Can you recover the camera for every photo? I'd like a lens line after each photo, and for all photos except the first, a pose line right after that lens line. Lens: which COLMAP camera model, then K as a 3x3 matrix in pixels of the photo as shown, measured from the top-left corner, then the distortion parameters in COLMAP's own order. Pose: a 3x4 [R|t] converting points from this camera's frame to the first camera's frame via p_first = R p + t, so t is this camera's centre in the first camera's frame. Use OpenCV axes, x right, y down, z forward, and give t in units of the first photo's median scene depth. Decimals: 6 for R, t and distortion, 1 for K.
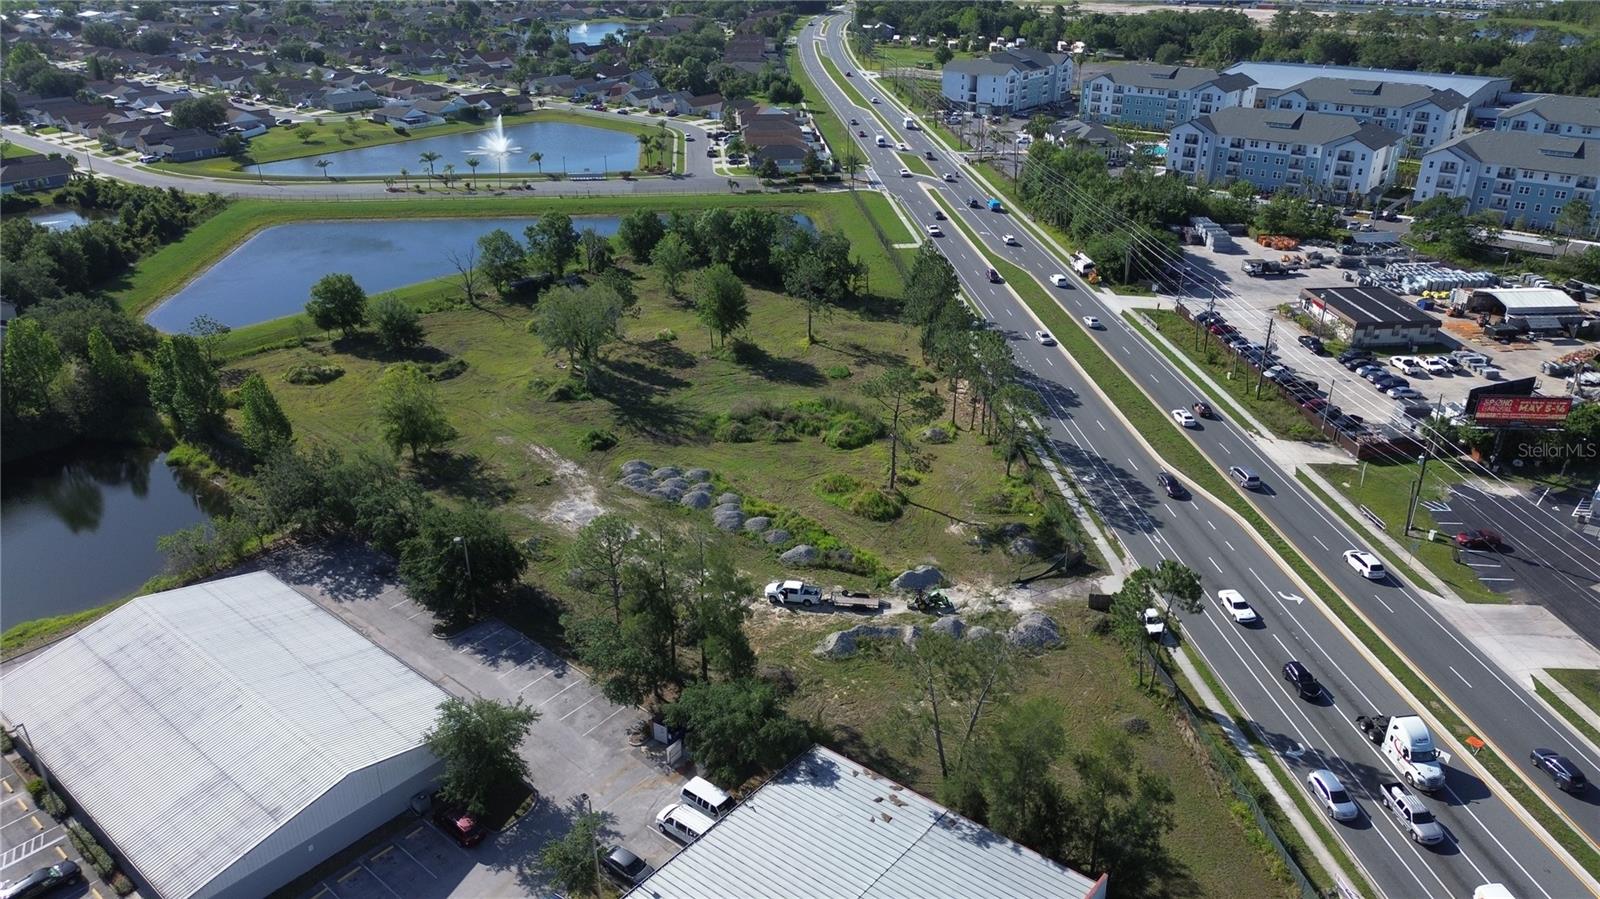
lens RADIAL K [[1130.7, 0, 800.0], [0, 1130.7, 449.5], [0, 0, 1]] dist [0.075245, -0.080365]
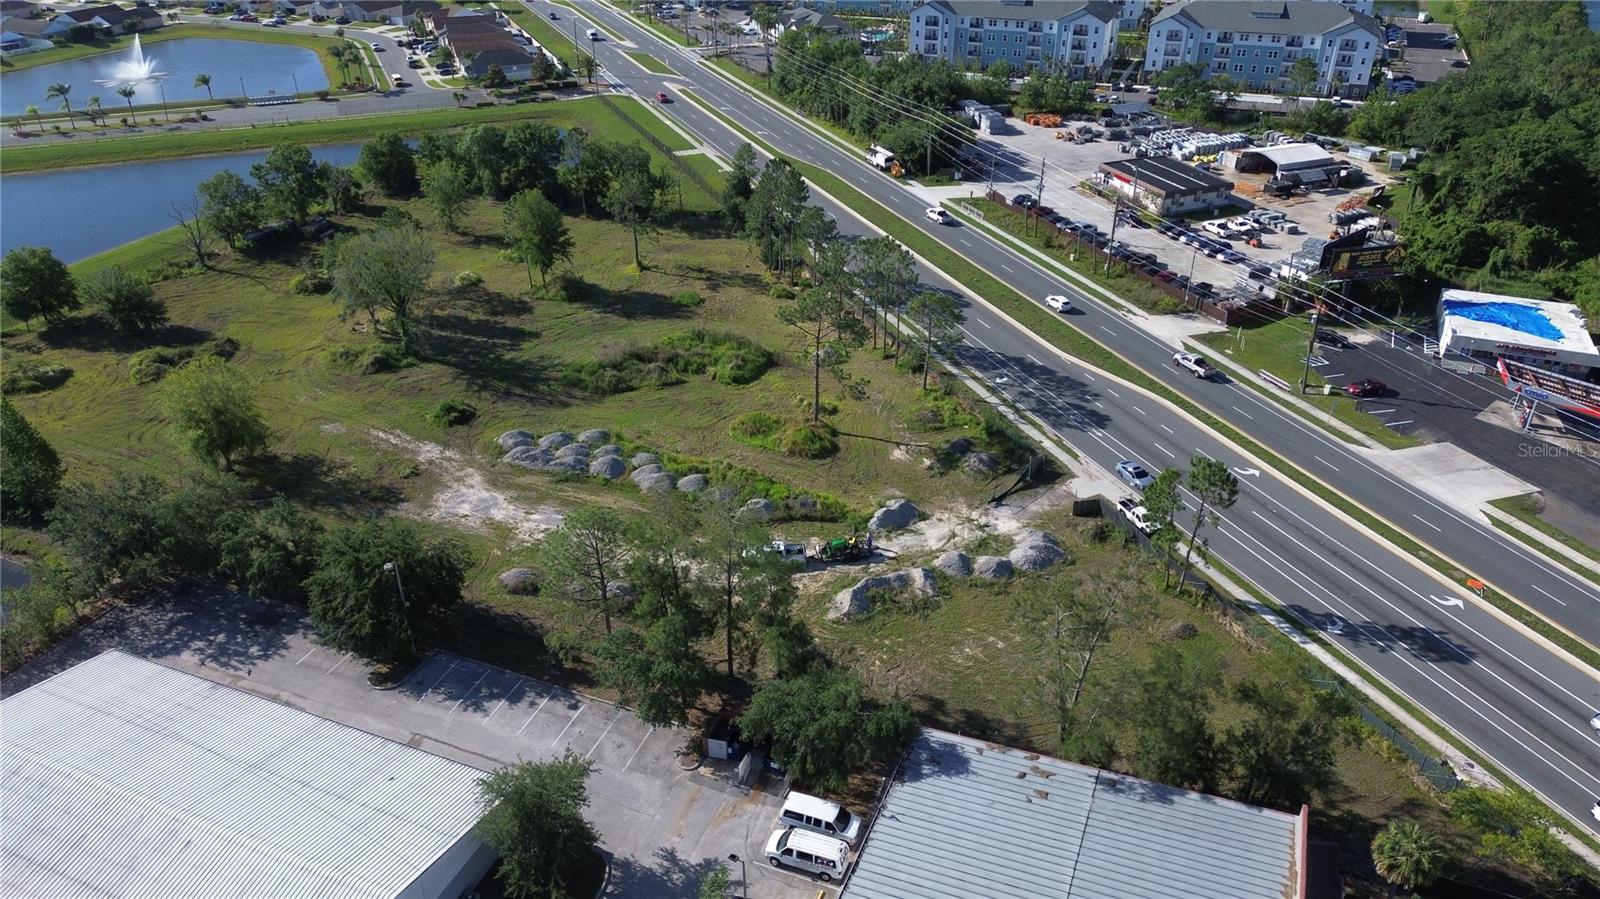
lens RADIAL K [[1130.7, 0, 800.0], [0, 1130.7, 449.5], [0, 0, 1]] dist [0.075245, -0.080365]
pose [[0.952007, -0.152231, 0.265536, -0.132707], [0.130512, 0.986620, 0.097709, -0.025020], [-0.276857, -0.058364, 0.959137, 0.090784]]
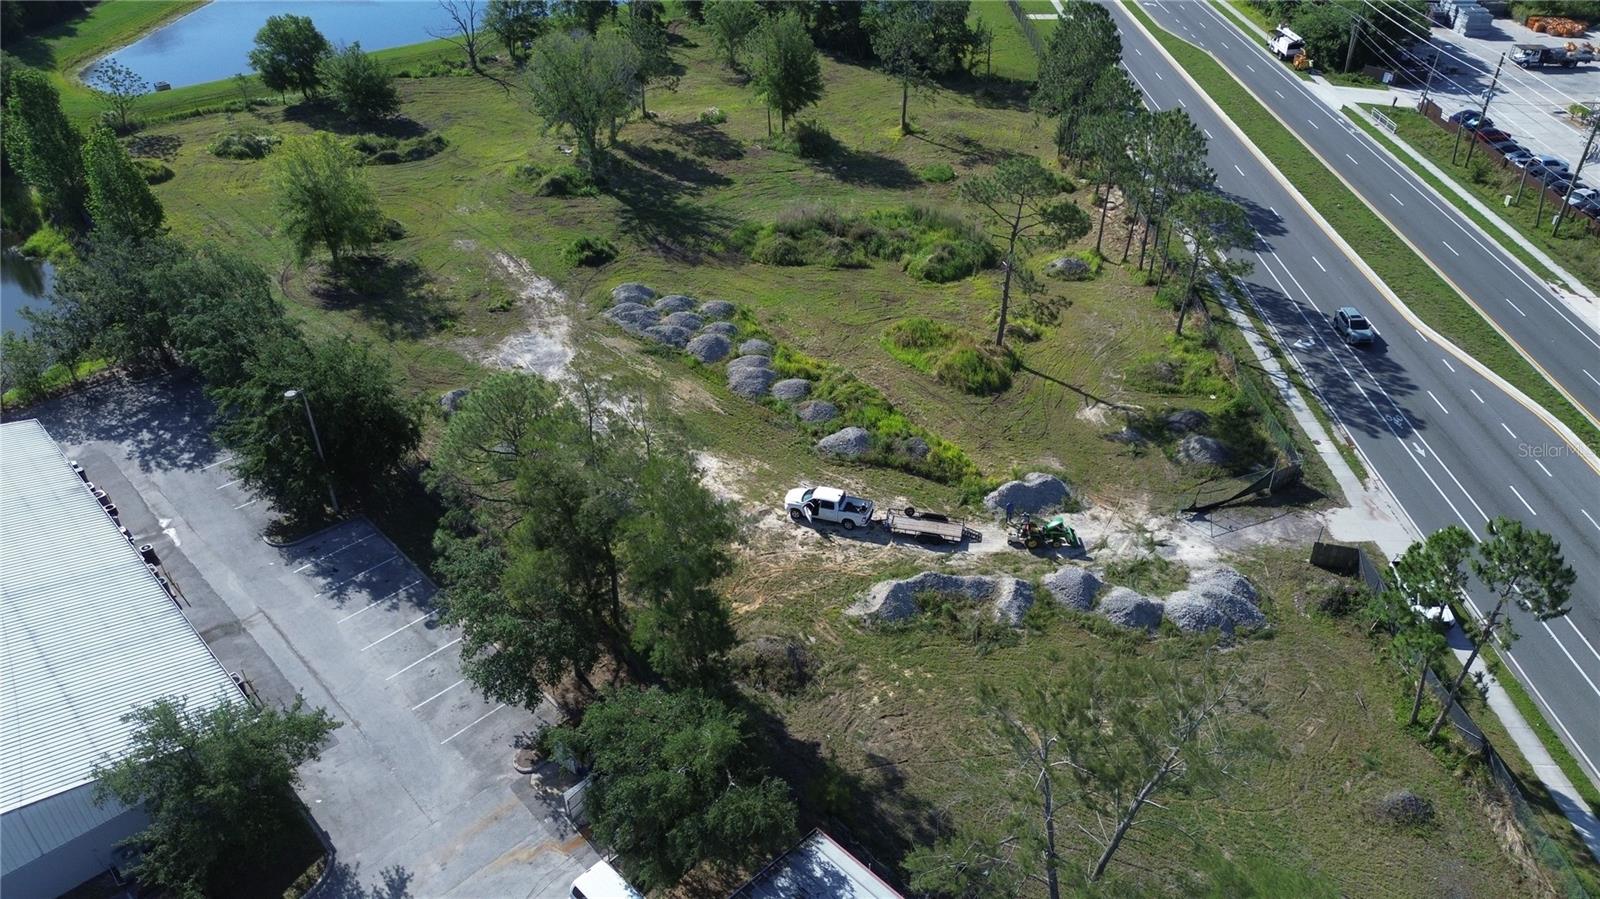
lens RADIAL K [[1122.6, 0, 799.9], [0, 1122.6, 459.9], [0, 0, 1]] dist [0.073666, -0.078906]
pose [[0.994170, 0.064350, -0.086516, 0.019654], [-0.049835, 0.985770, 0.160542, 0.000318], [0.095616, -0.155295, 0.983230, 0.240193]]
